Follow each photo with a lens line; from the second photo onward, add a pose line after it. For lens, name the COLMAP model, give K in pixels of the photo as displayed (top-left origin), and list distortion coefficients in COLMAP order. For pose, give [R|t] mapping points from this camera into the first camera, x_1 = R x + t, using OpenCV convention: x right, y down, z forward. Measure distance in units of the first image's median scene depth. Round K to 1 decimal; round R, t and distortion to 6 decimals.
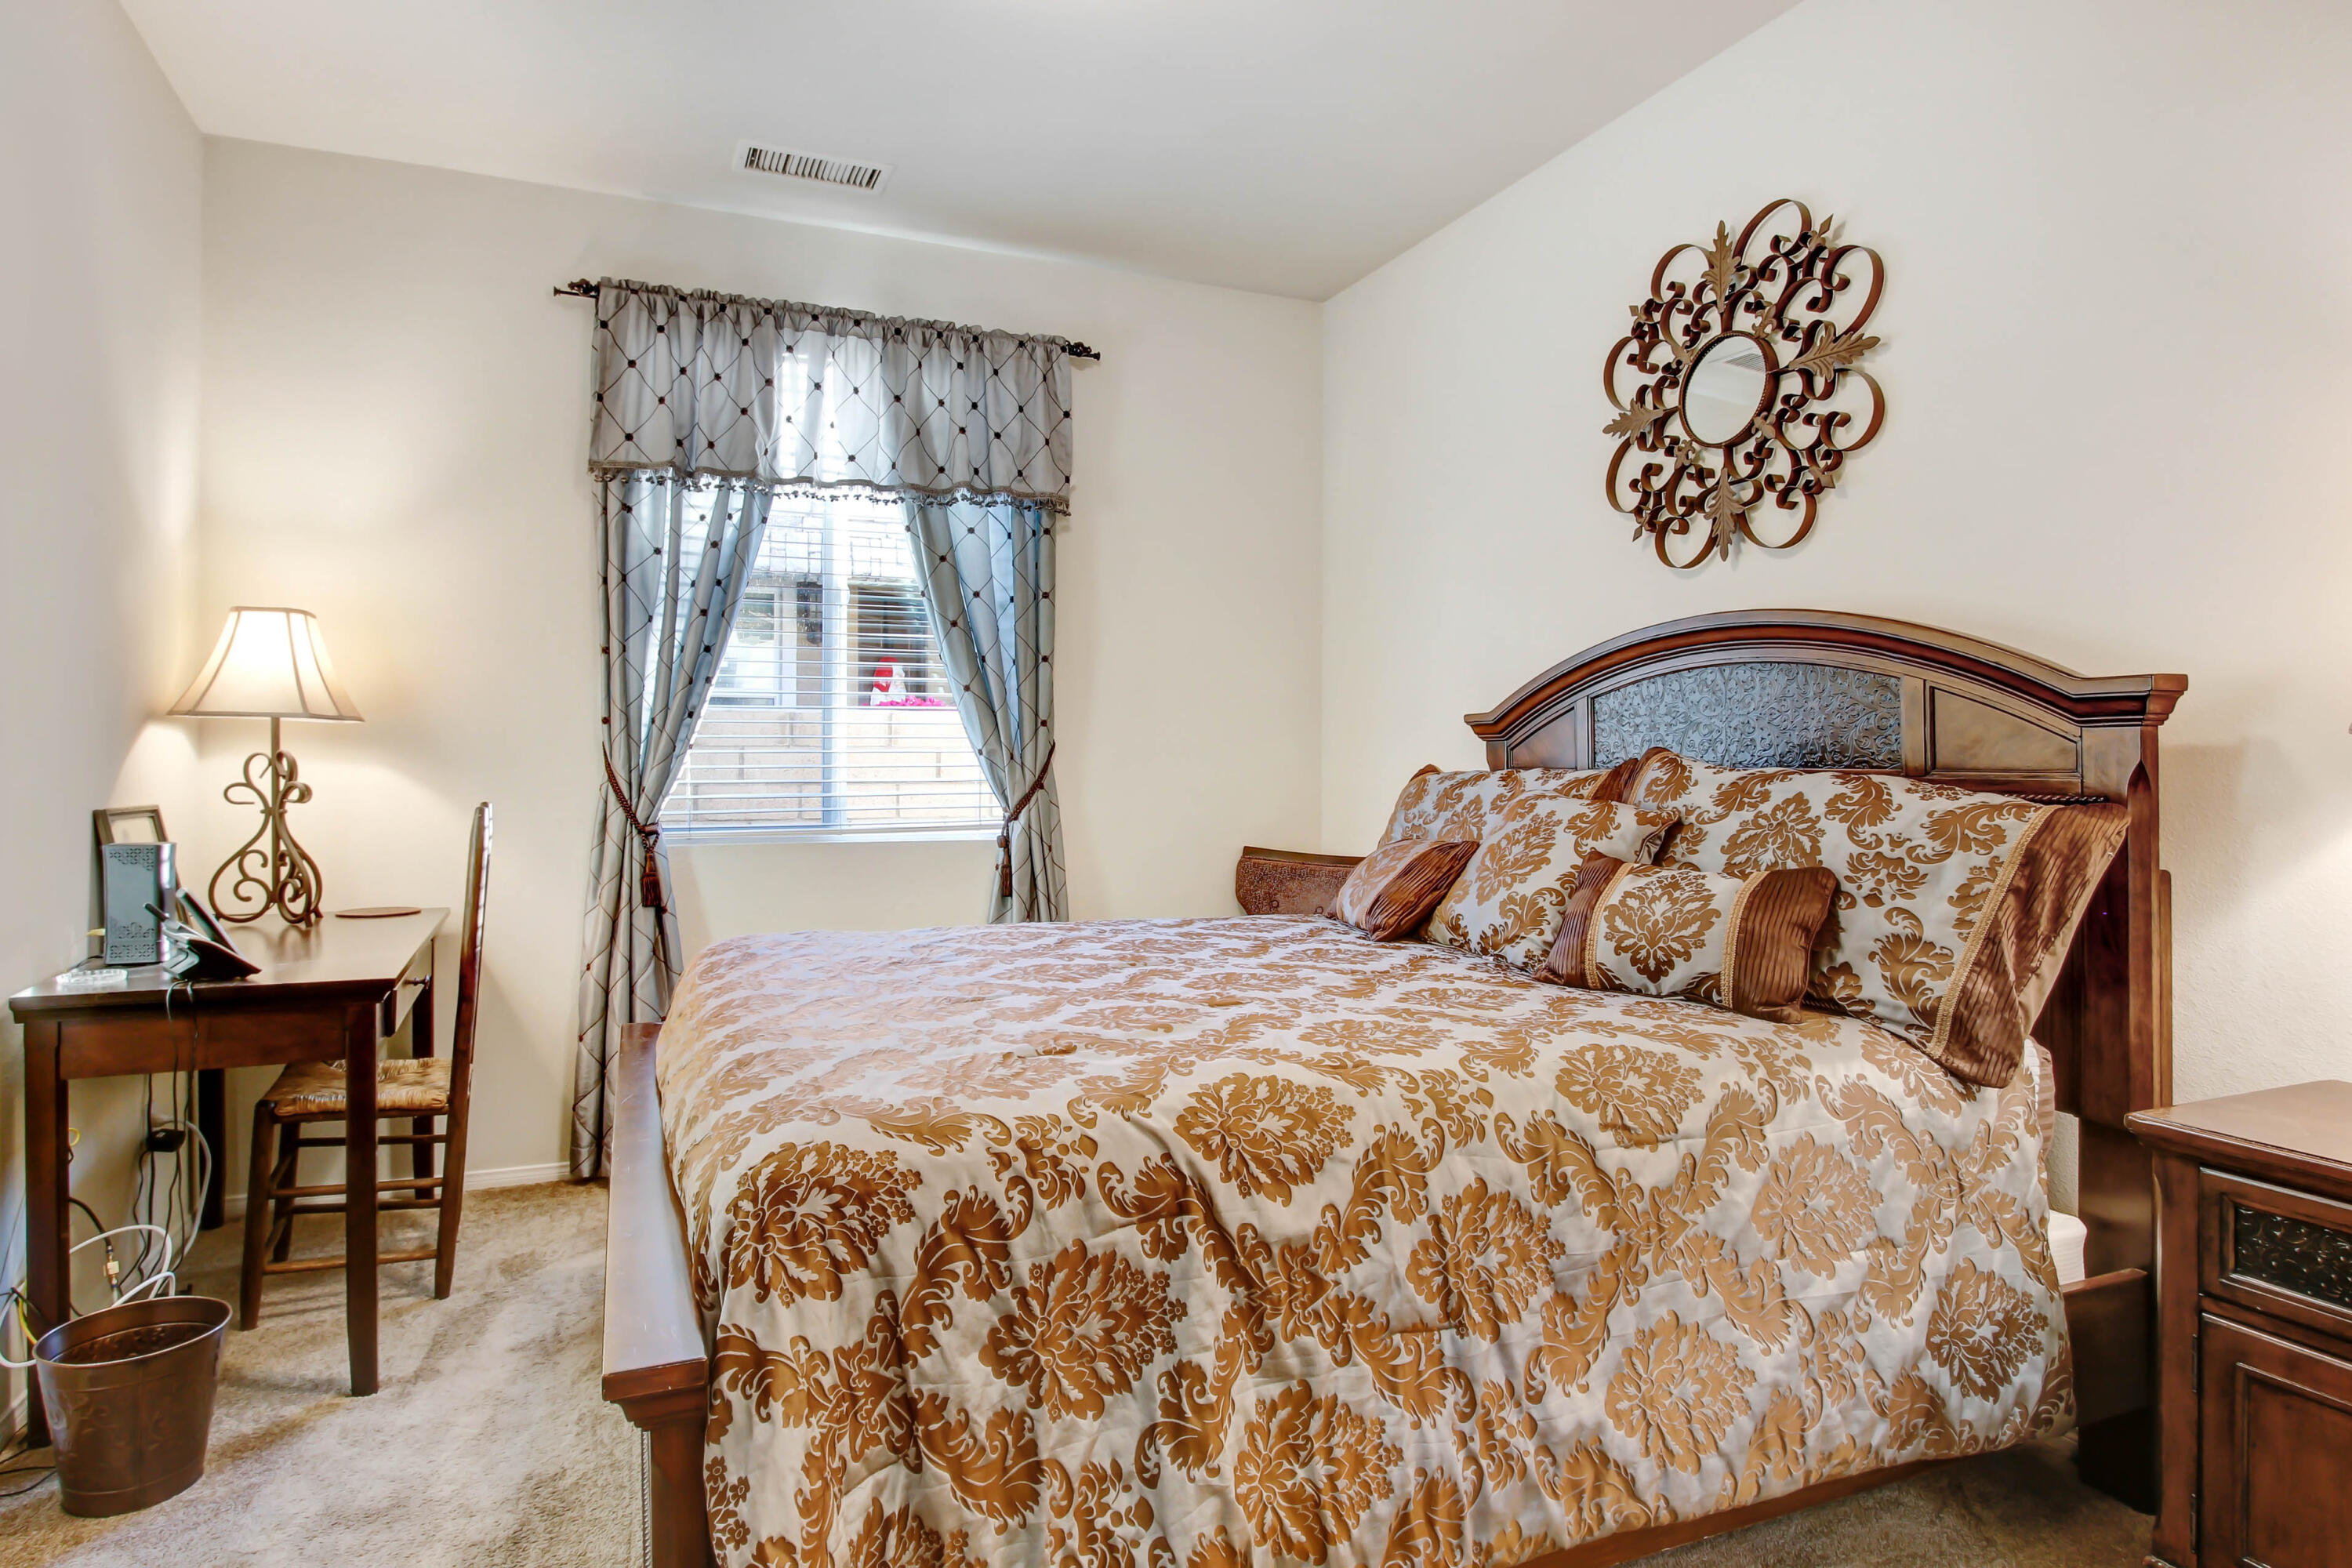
lens RADIAL K [[1266.9, 0, 1178.0], [0, 1266.9, 794.1], [0, 0, 1]] dist [-0.006989, 0.002165]
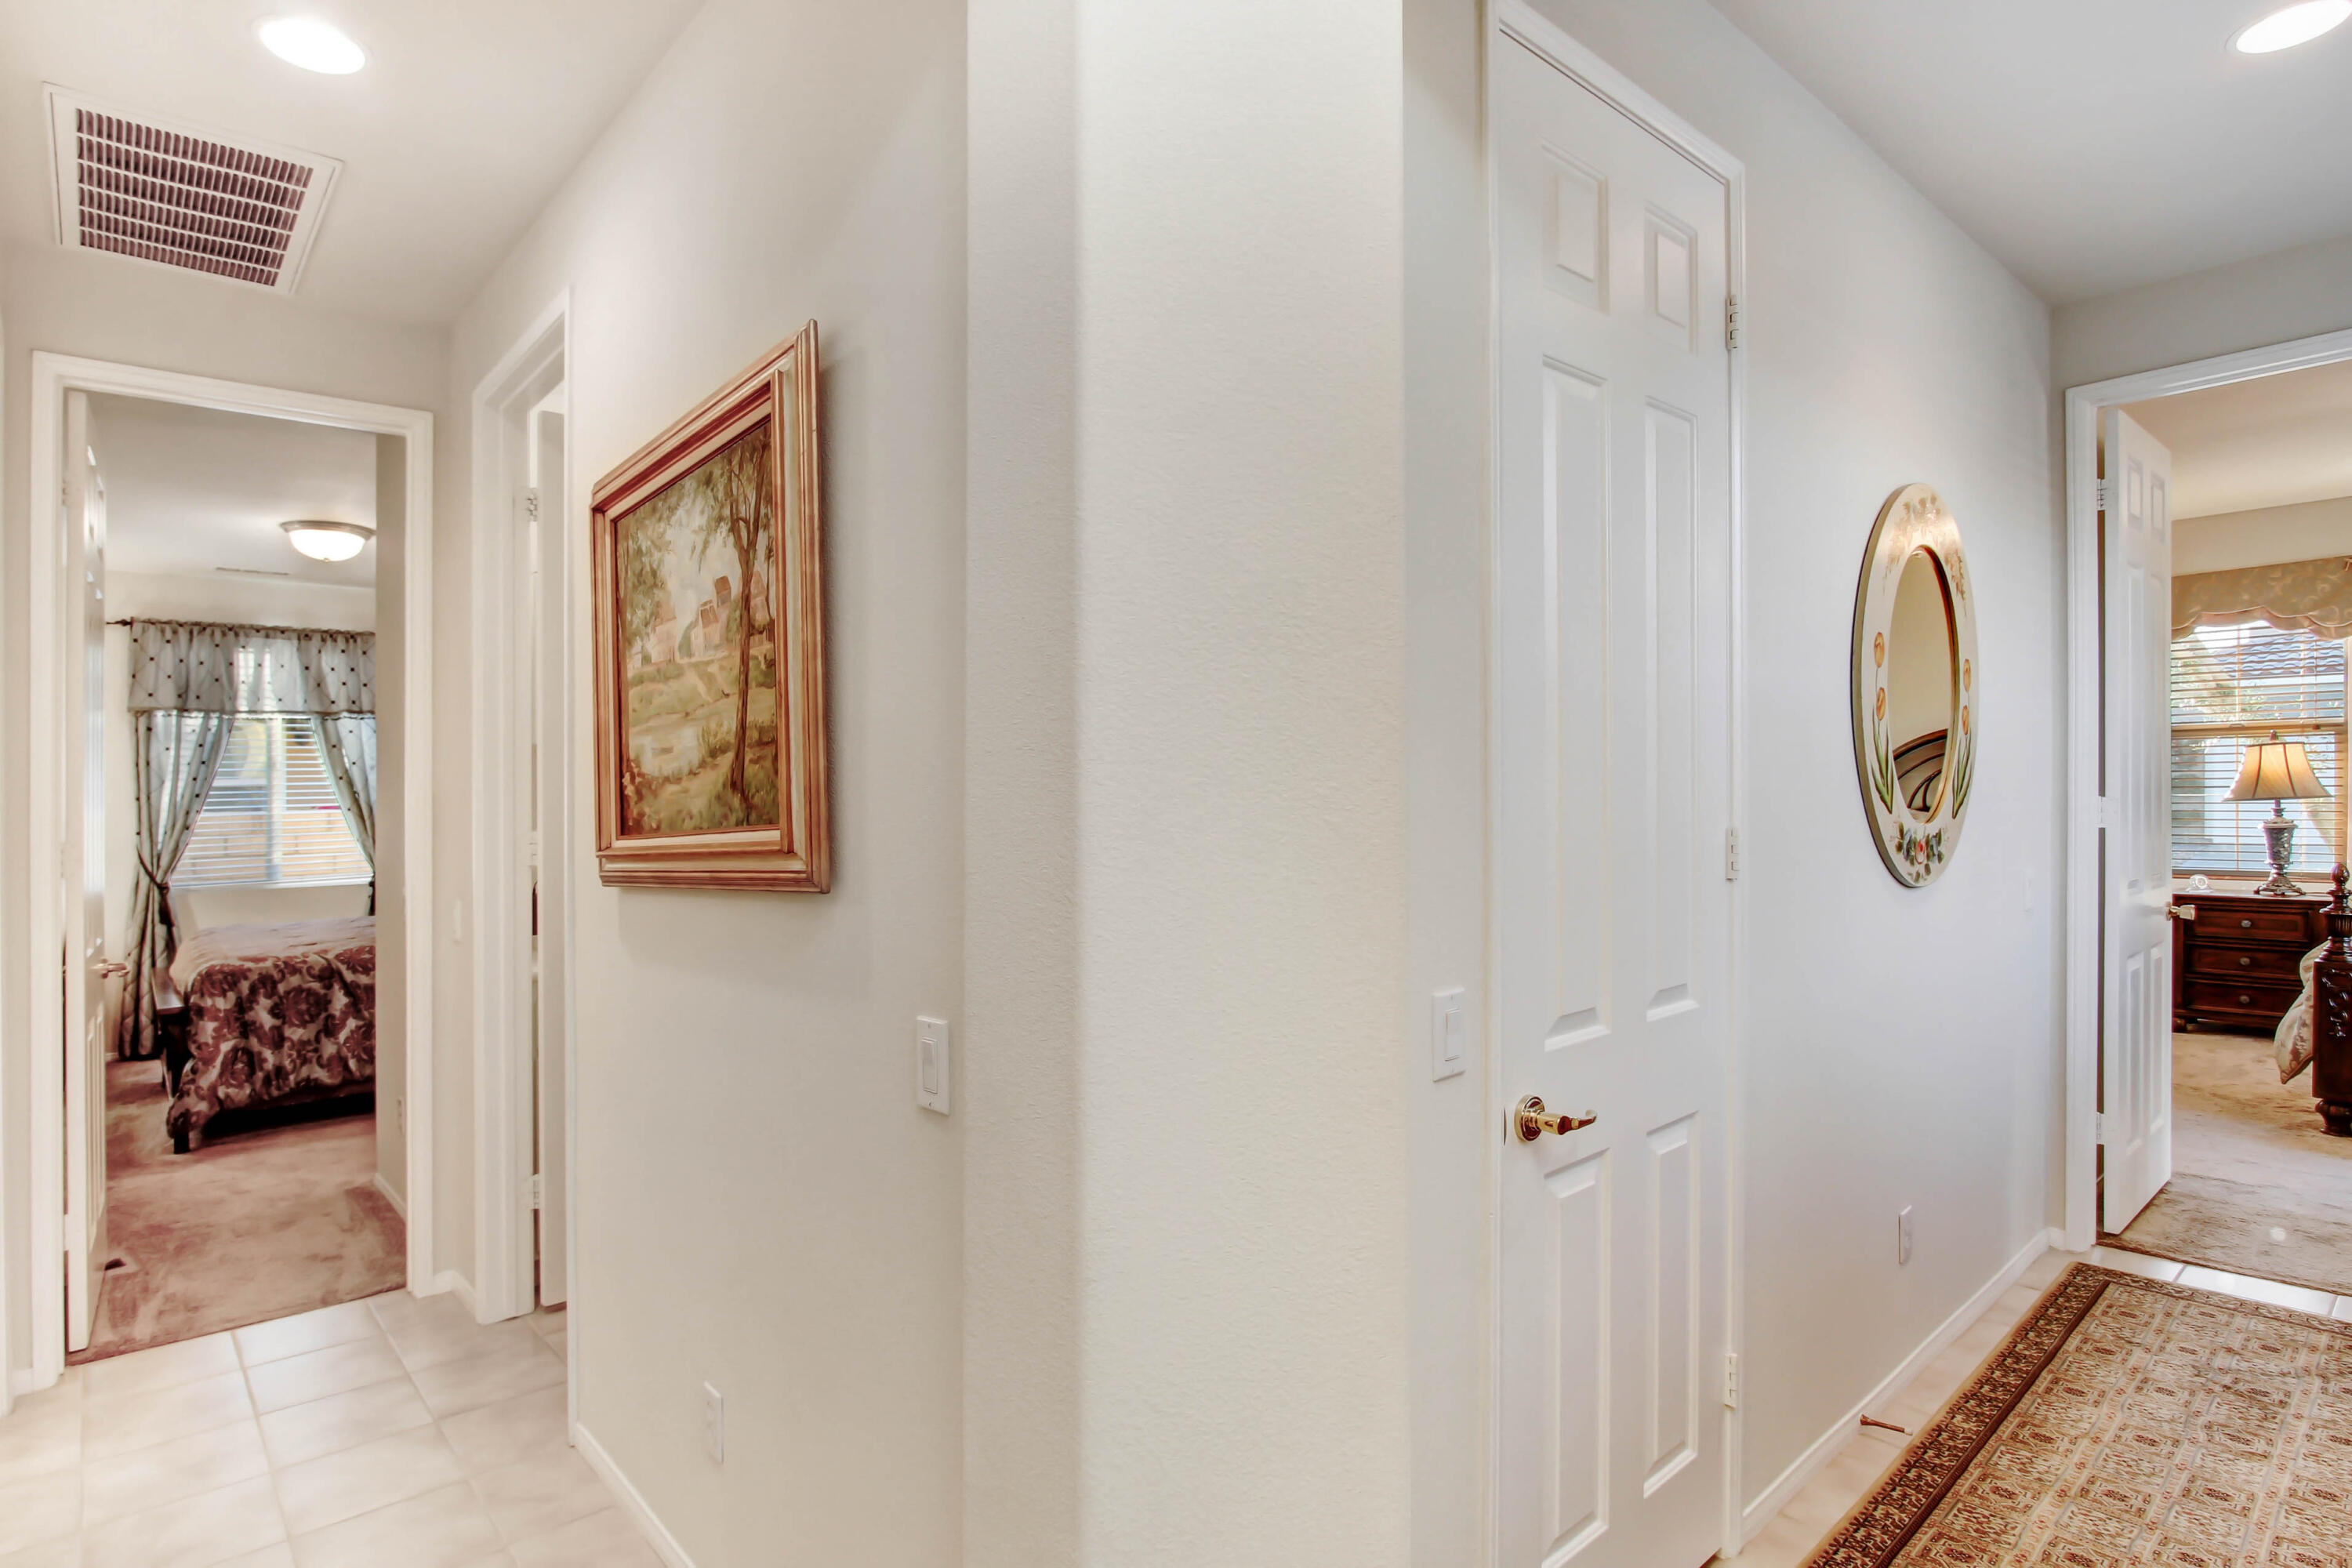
lens RADIAL K [[1208.6, 0, 1114.9], [0, 1208.6, 785.4], [0, 0, 1]] dist [0.006561, 0.001221]
pose [[0.961848, -0.020376, 0.272826, 0.527869], [0.029430, 0.999142, -0.029135, -0.032015], [-0.271998, 0.036052, 0.961622, -1.309081]]
